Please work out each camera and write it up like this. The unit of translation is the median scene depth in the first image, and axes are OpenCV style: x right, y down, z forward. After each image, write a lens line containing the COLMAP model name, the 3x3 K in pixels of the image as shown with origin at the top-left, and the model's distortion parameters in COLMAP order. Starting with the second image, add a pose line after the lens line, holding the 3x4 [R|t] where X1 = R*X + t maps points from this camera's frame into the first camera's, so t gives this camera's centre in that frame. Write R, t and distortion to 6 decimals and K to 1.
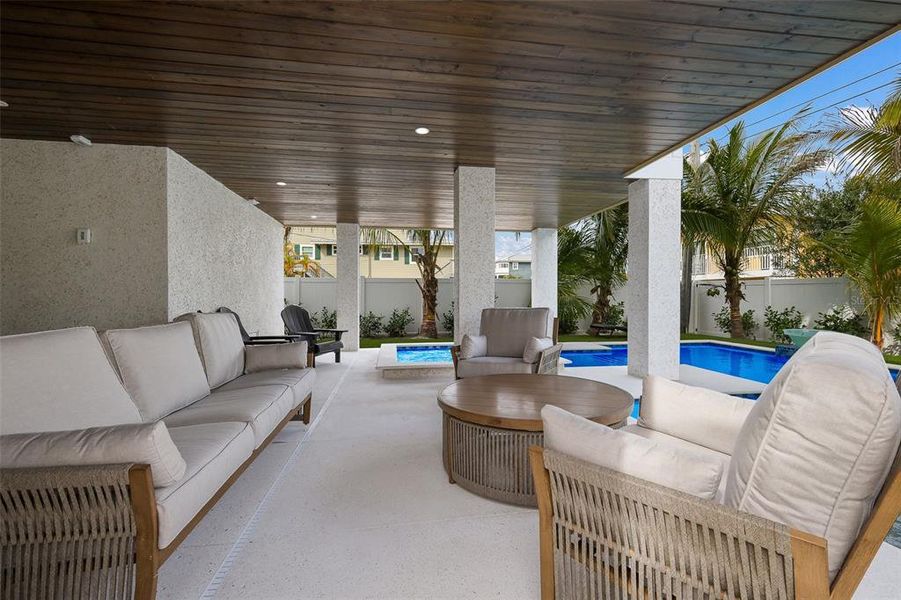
lens RADIAL K [[397.8, 0, 445.5], [0, 397.8, 302.1], [0, 0, 1]] dist [-0.010872, -0.000222]
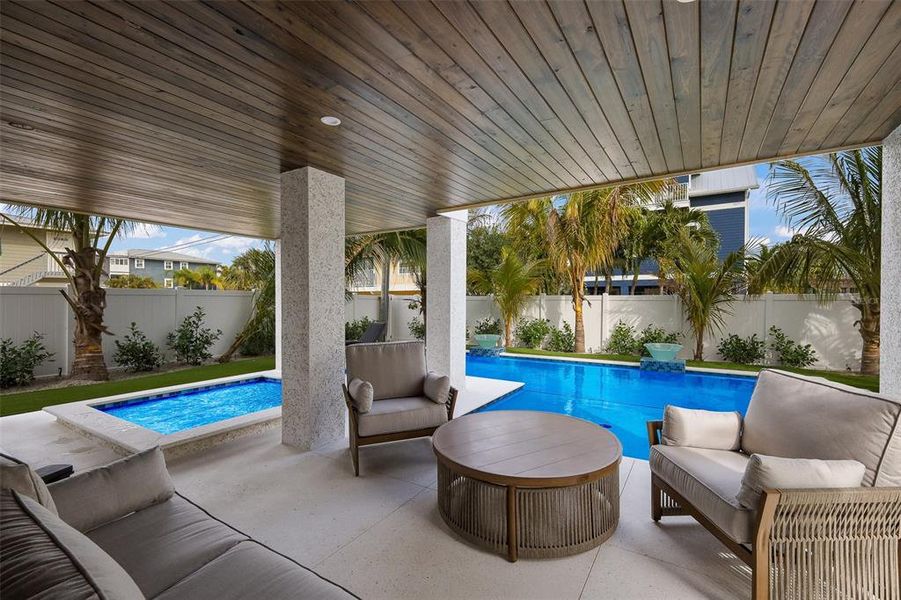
lens RADIAL K [[397.8, 0, 445.5], [0, 397.8, 302.1], [0, 0, 1]] dist [-0.010872, -0.000222]
pose [[0.598525, -0.009407, 0.801049, -0.245423], [0.008364, 0.999950, 0.005493, -0.042607], [-0.801060, 0.003413, 0.598574, 0.182520]]
